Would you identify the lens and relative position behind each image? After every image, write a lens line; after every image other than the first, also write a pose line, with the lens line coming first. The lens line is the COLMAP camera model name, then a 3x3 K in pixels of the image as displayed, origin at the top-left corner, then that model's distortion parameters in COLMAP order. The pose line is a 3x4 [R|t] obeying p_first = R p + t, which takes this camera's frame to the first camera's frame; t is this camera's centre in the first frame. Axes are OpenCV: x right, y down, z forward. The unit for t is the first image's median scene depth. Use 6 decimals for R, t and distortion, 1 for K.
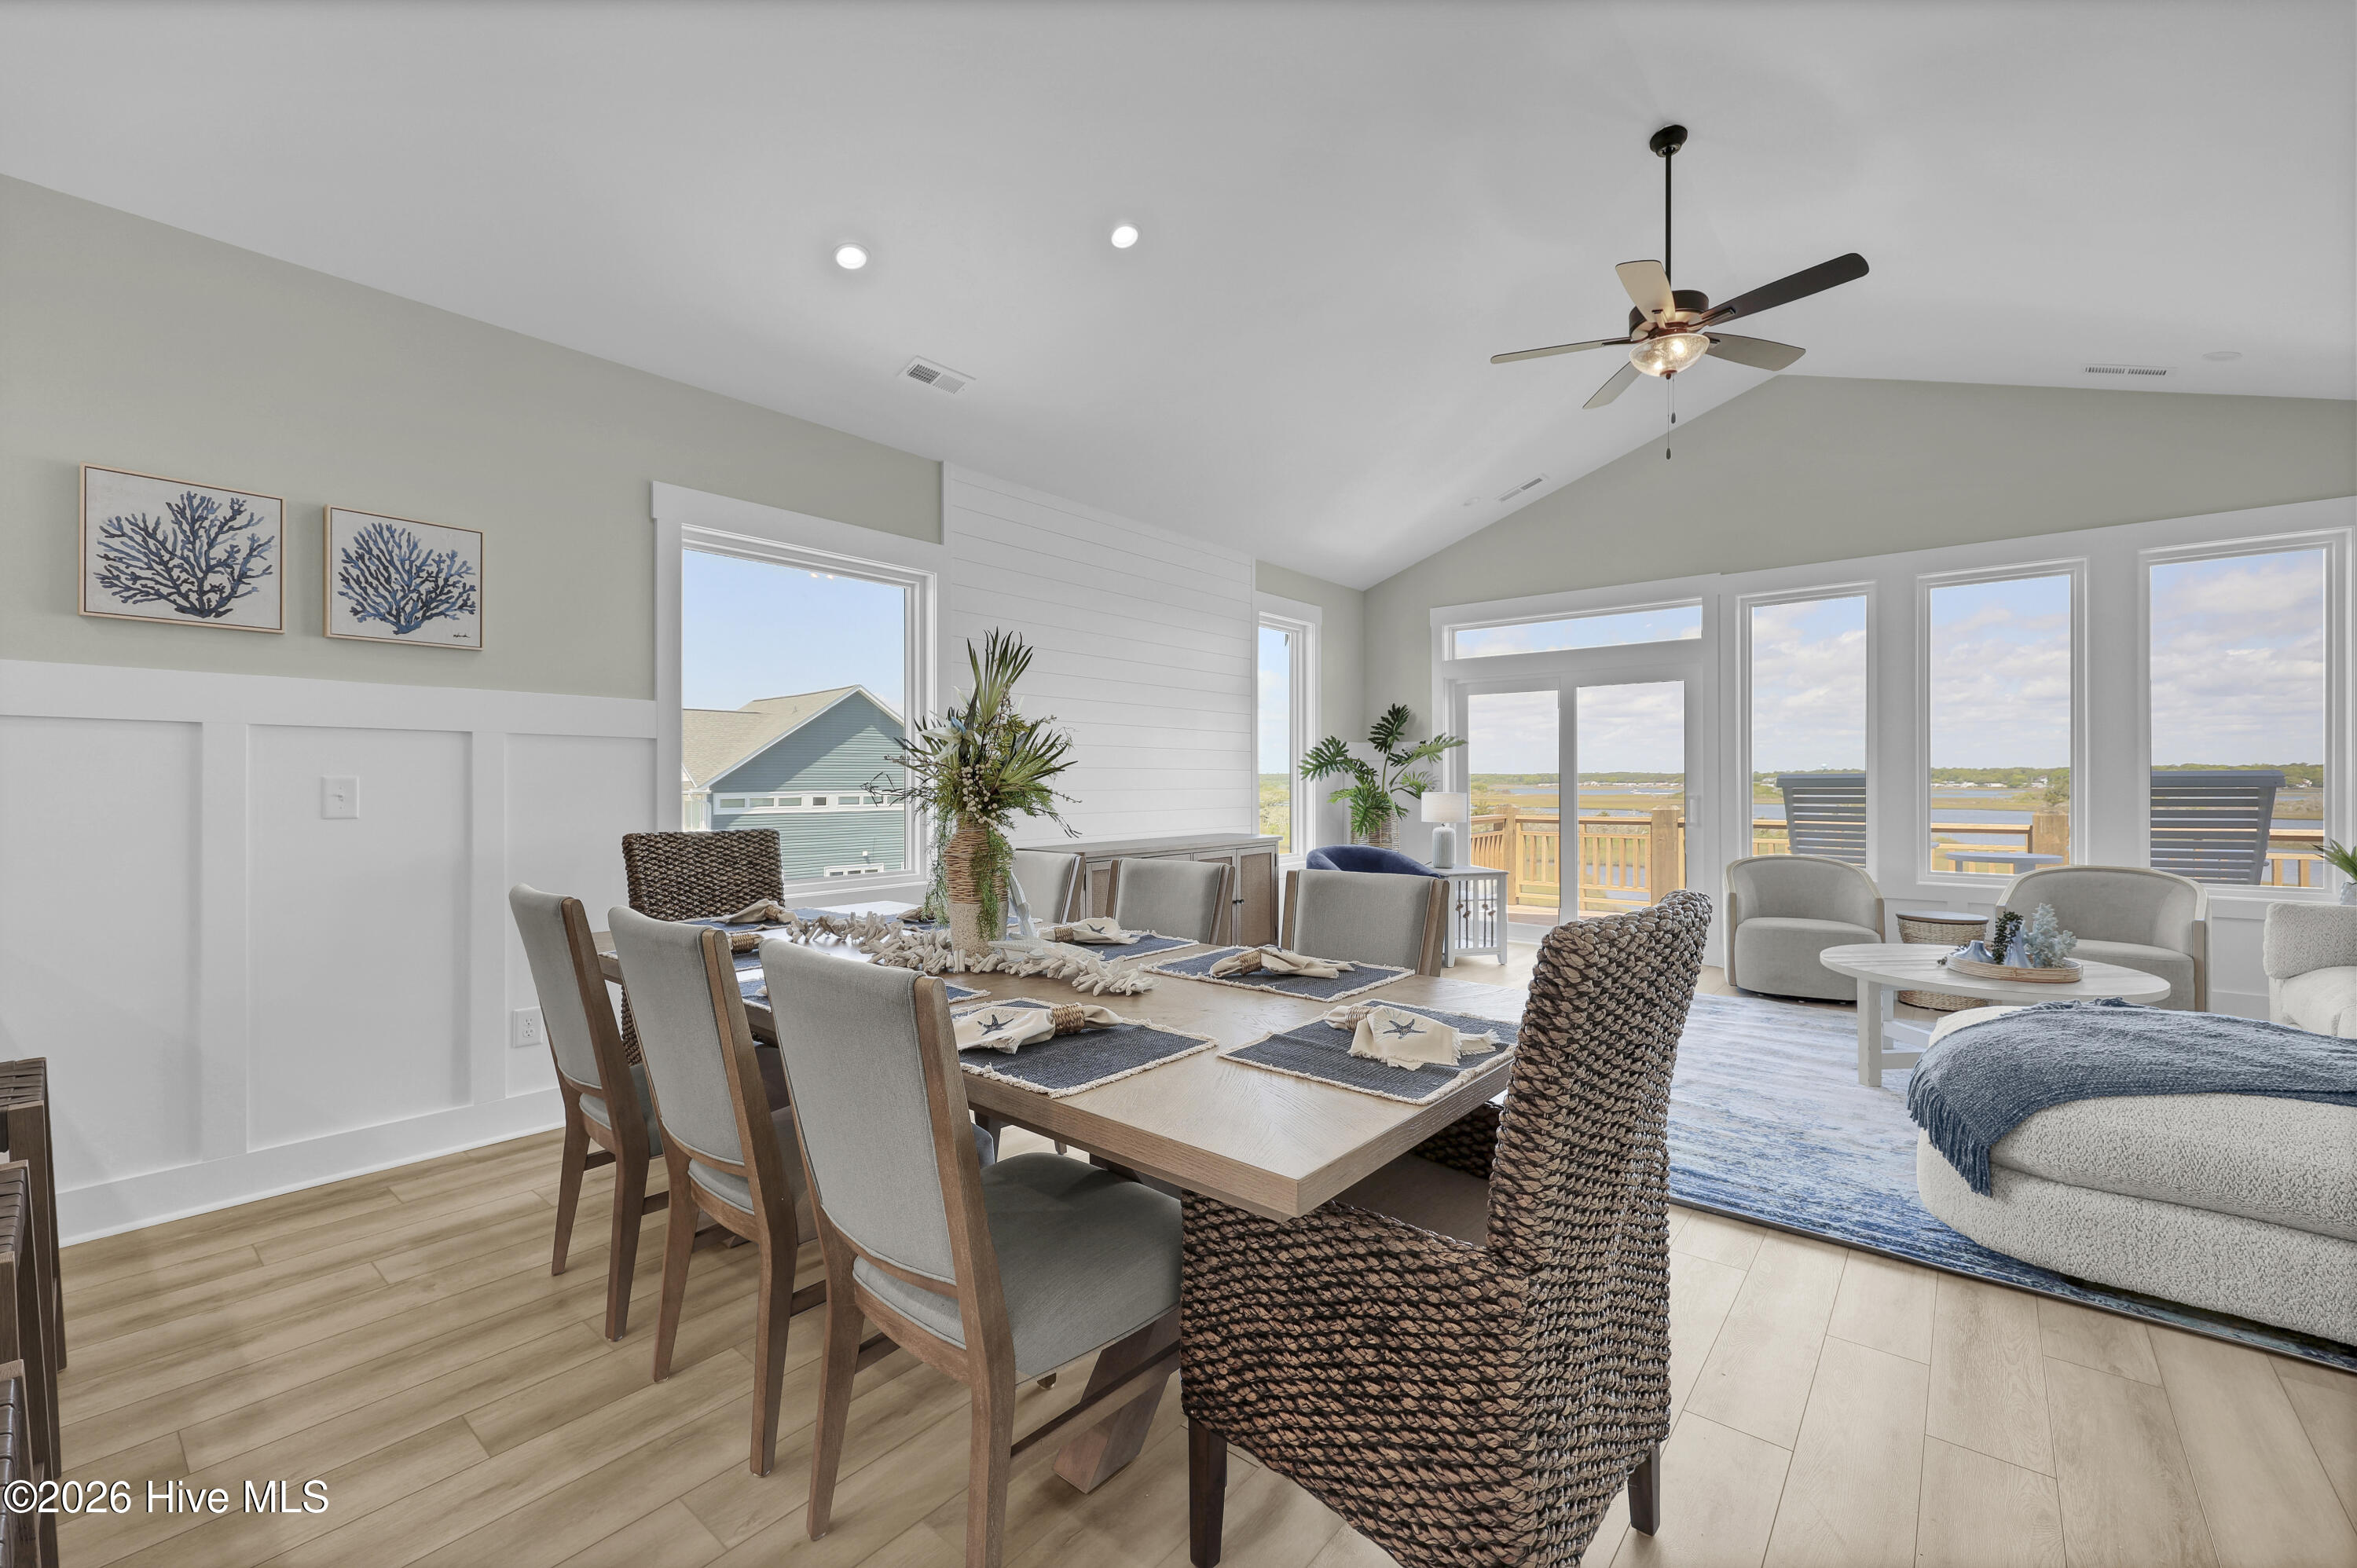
lens RADIAL K [[962.0, 0, 1178.5], [0, 962.0, 784.0], [0, 0, 1]] dist [-0.002699, 0.000104]
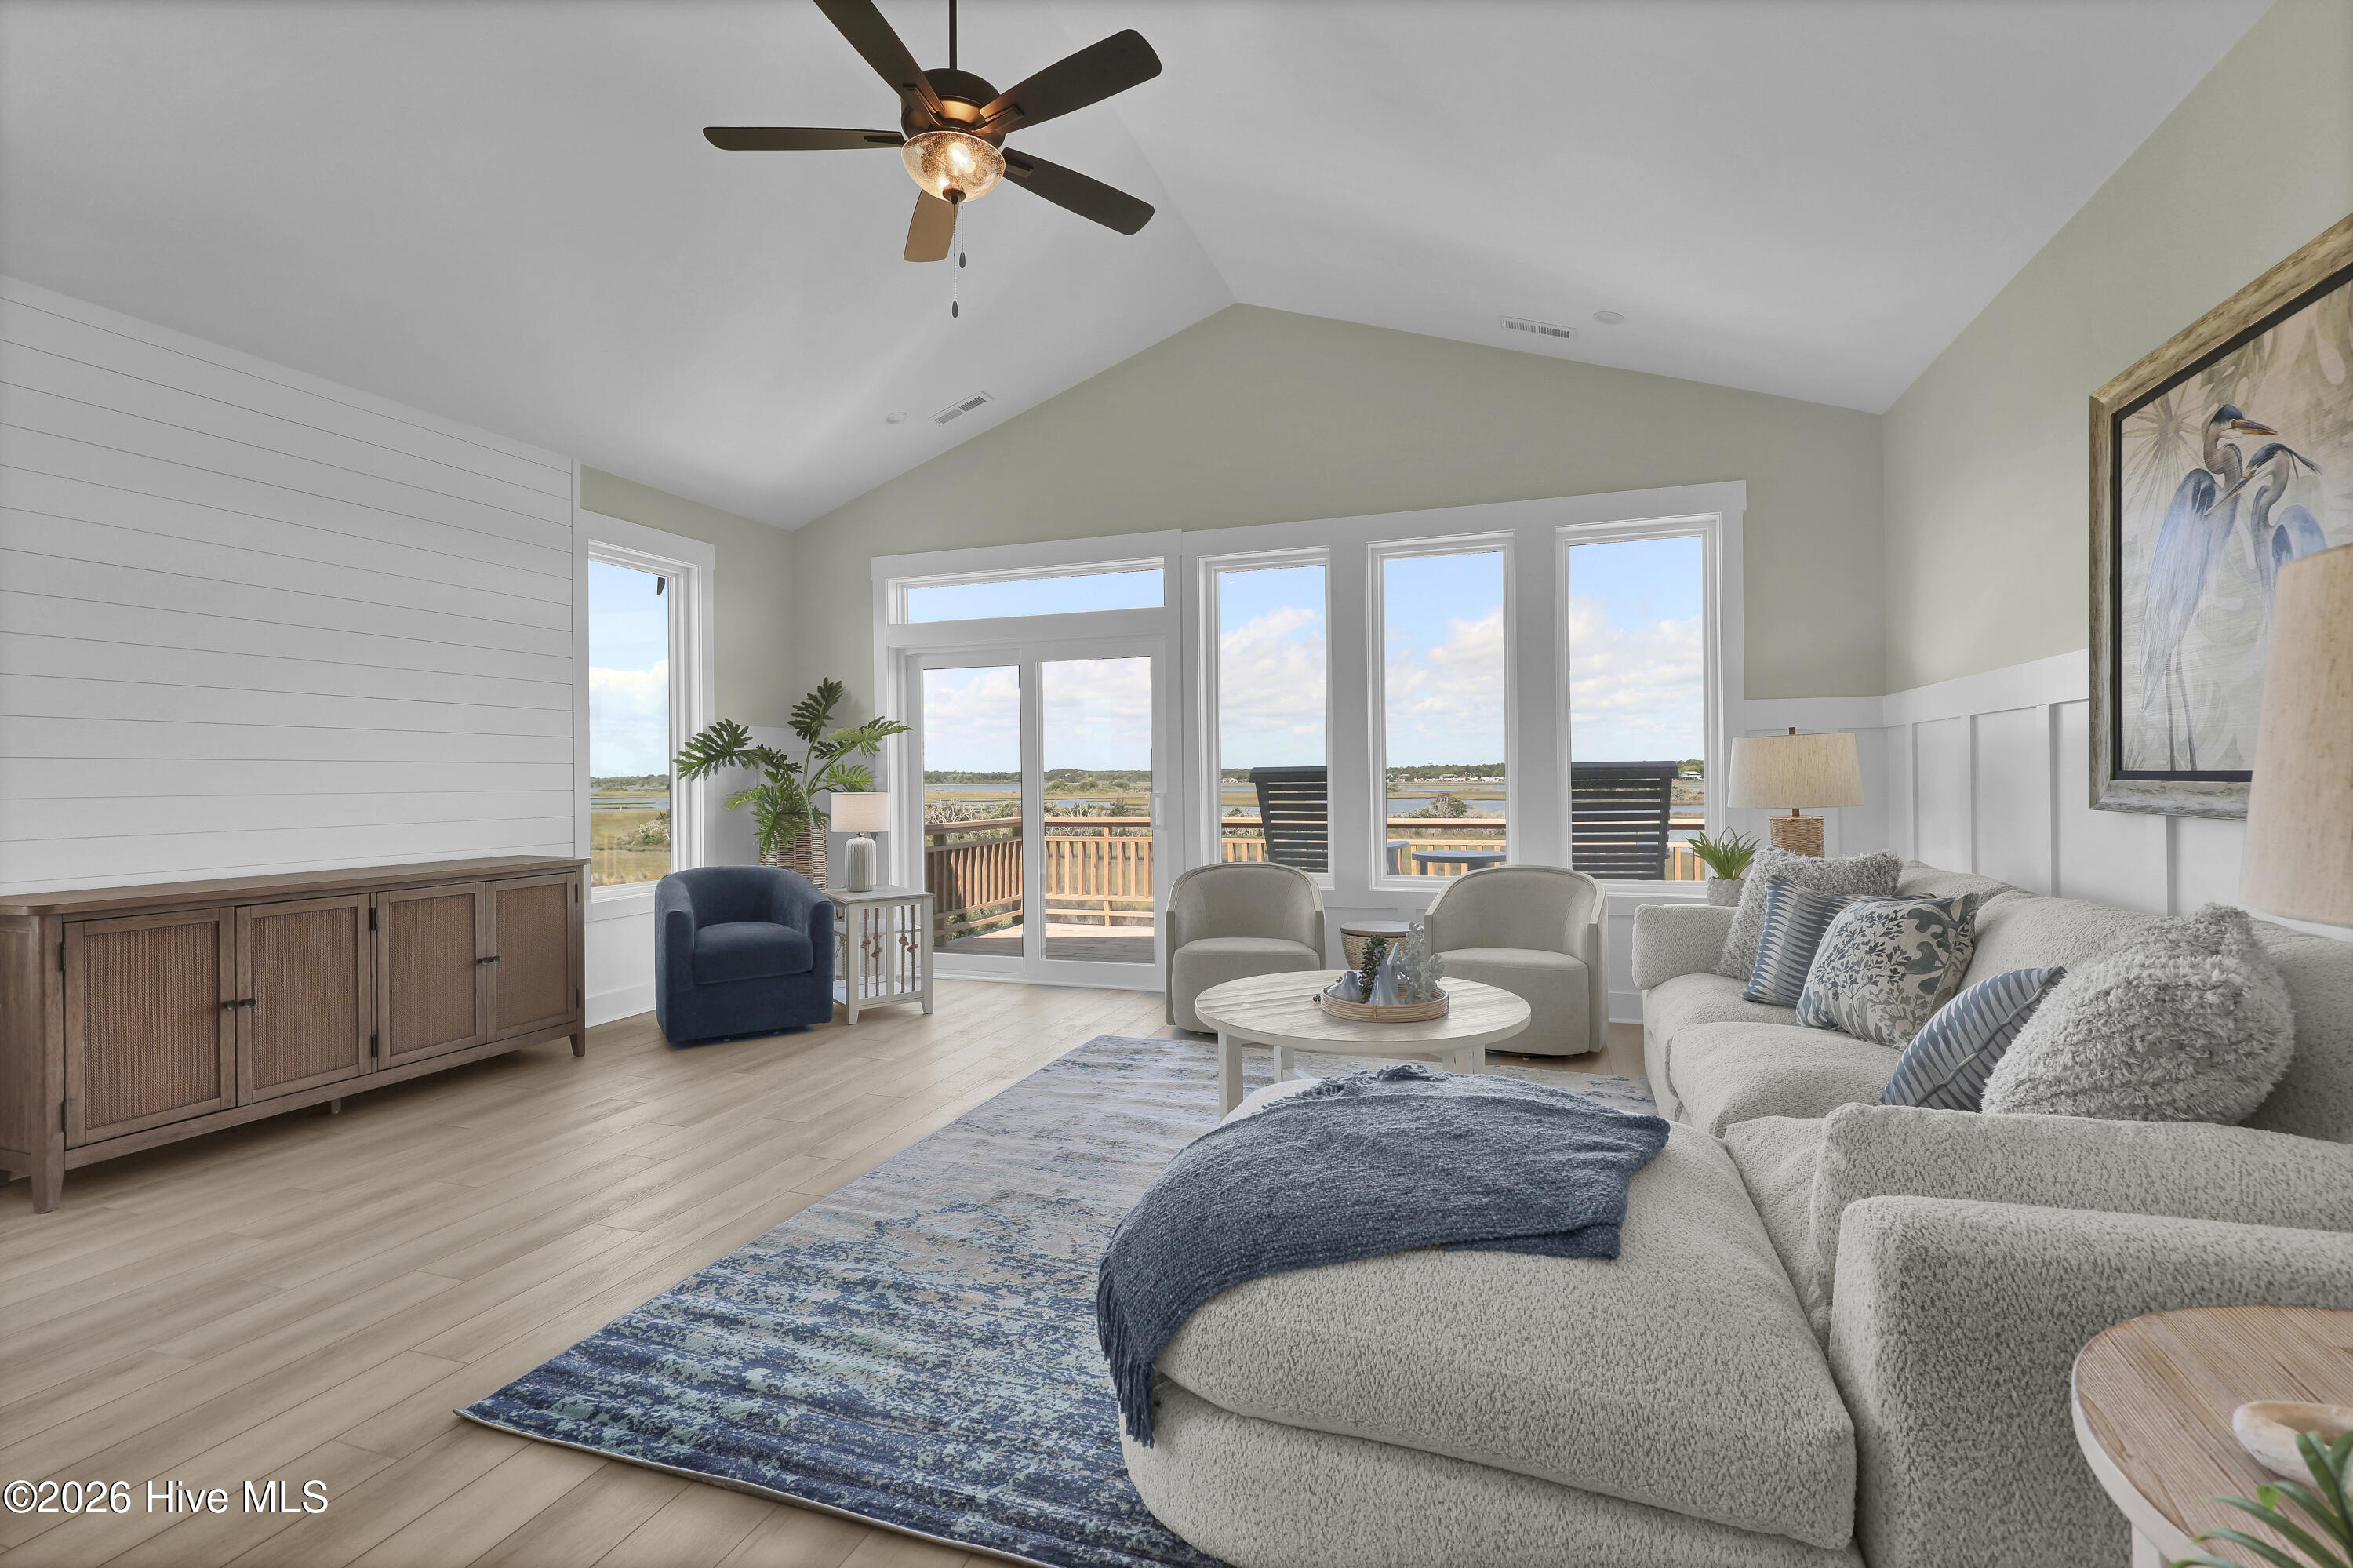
lens RADIAL K [[1051.2, 0, 1186.2], [0, 1051.2, 775.4], [0, 0, 1]] dist [0.000636, -0.000246]
pose [[0.934715, -0.005494, 0.355356, 0.395242], [0.007776, 0.999957, -0.004991, 0.002062], [-0.355313, 0.007429, 0.934718, 0.224471]]
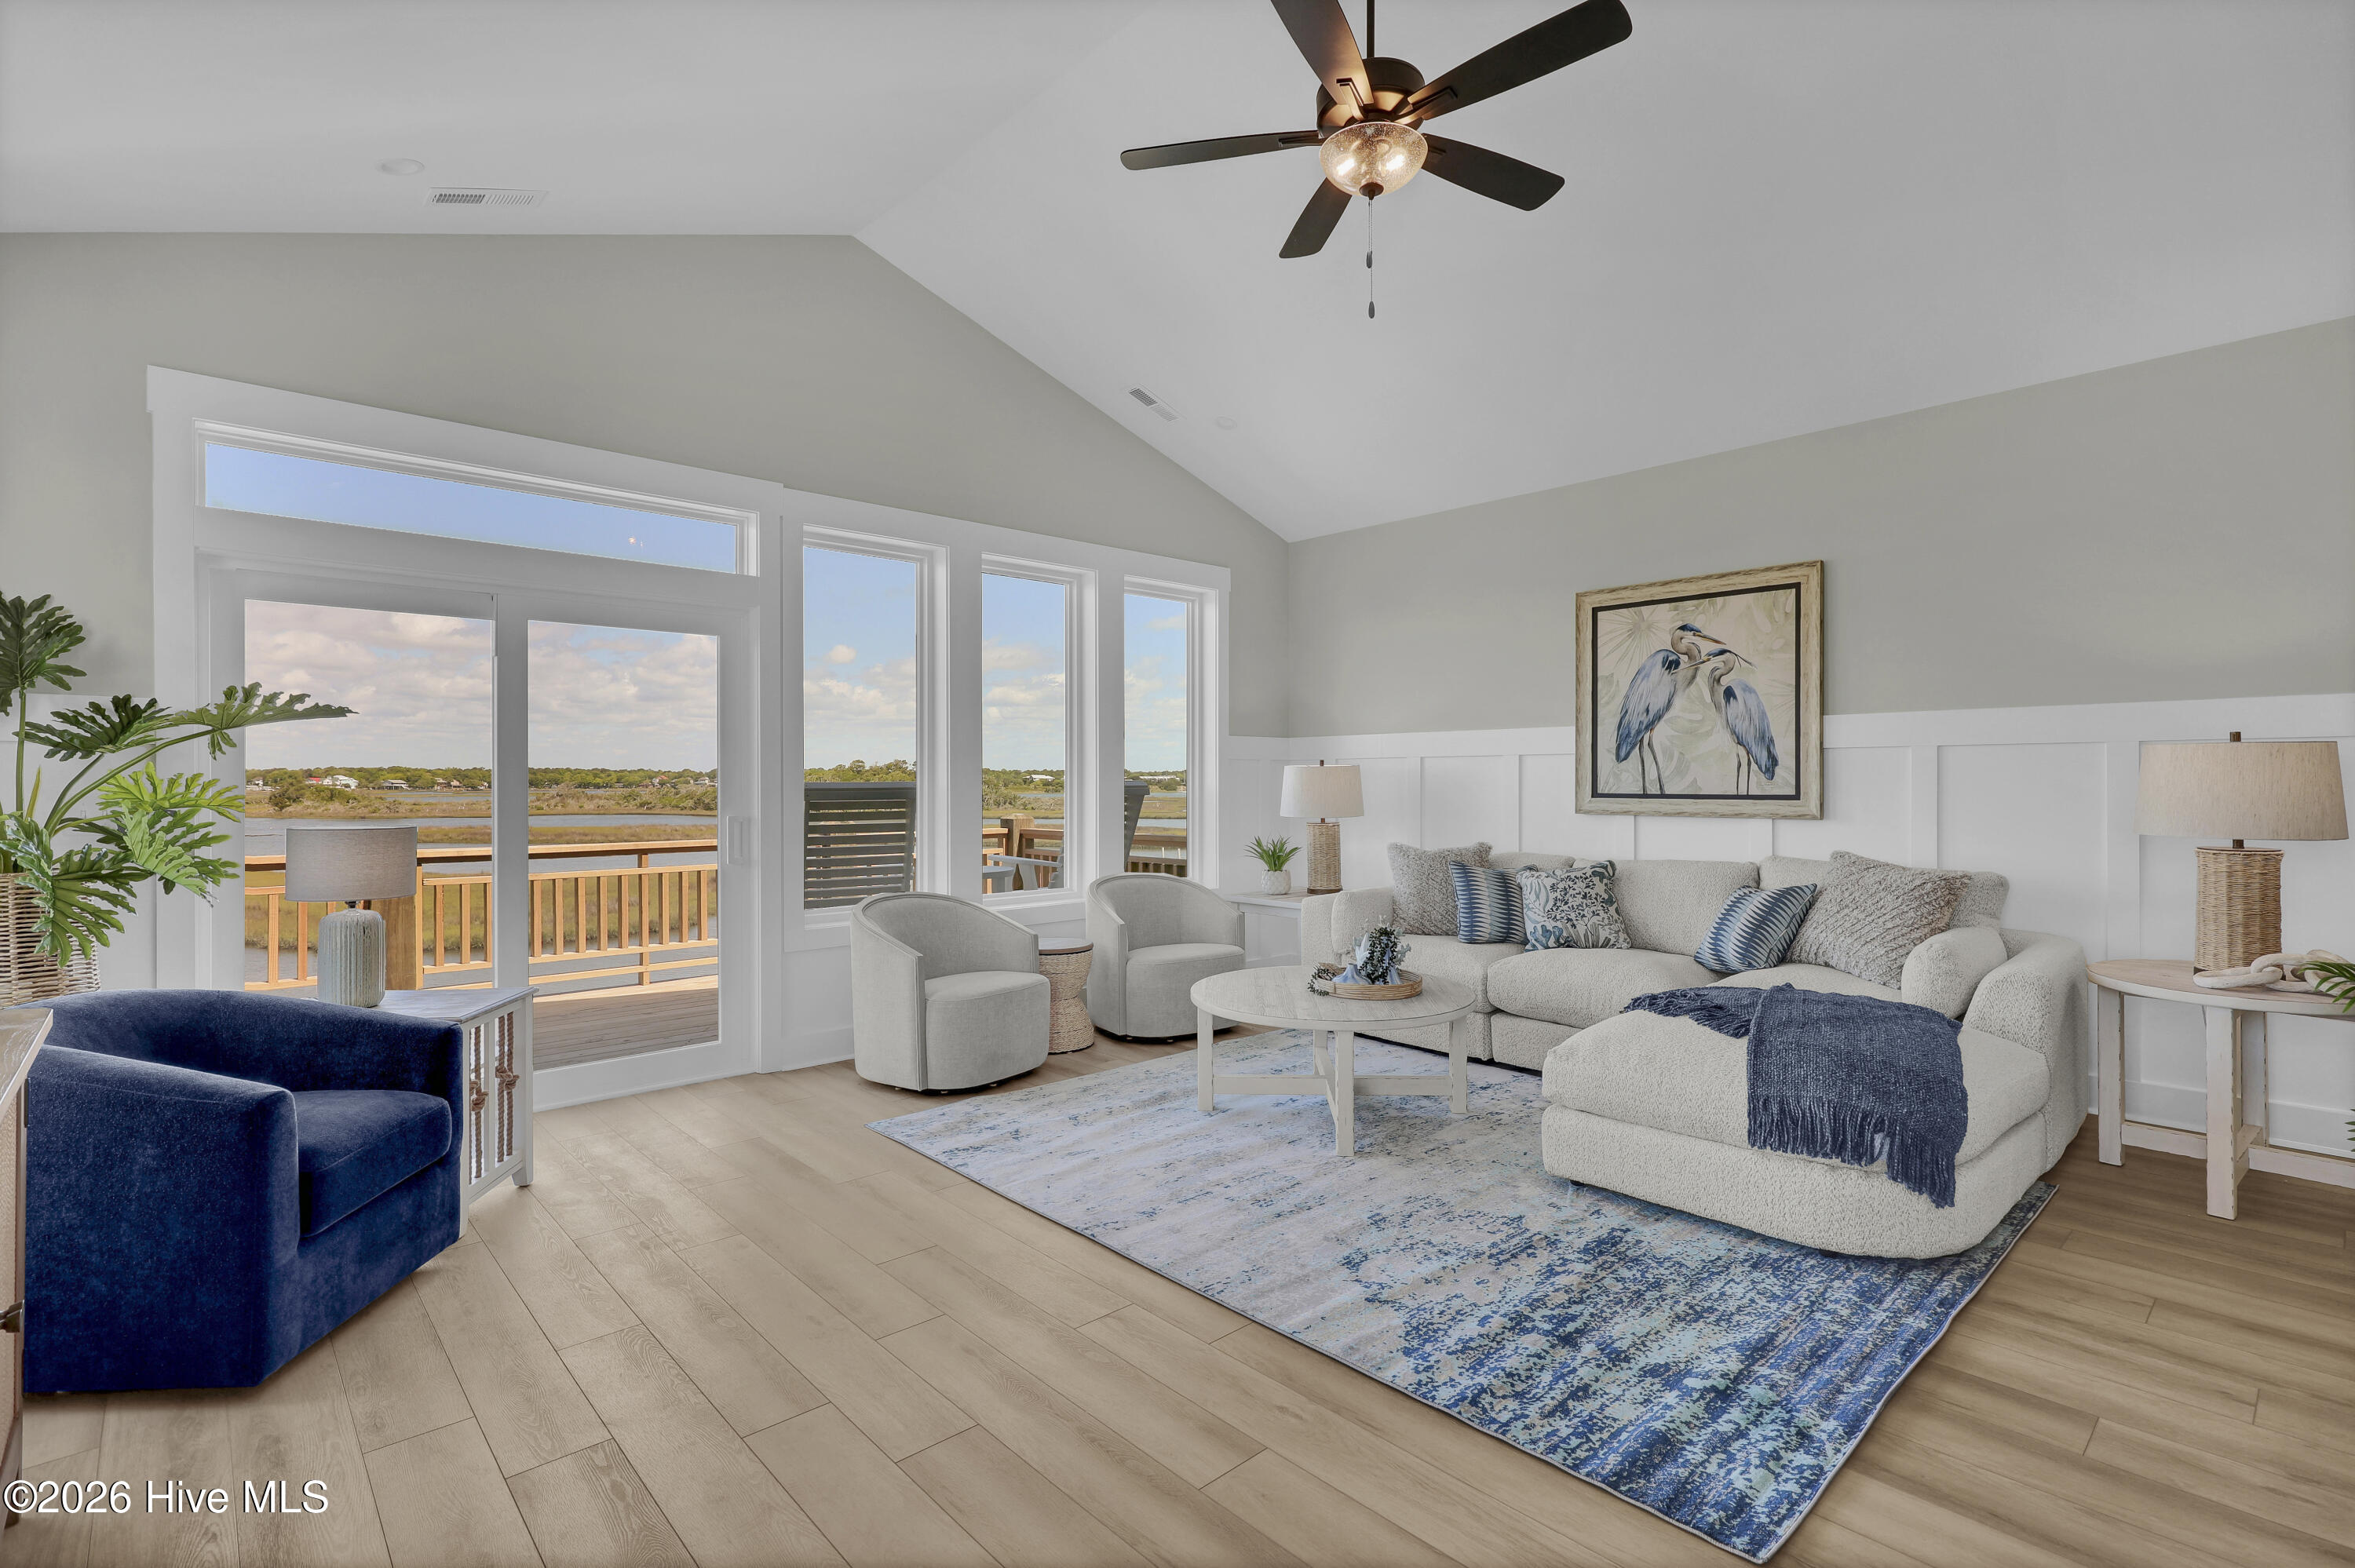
lens RADIAL K [[1091.7, 0, 1179.0], [0, 1091.7, 787.0], [0, 0, 1]] dist [0.004705, -0.000074]
pose [[0.127612, -0.005342, 0.991810, -0.262587], [0.003736, 0.999981, 0.004906, -0.017469], [-0.991817, 0.003079, 0.127630, 1.045733]]
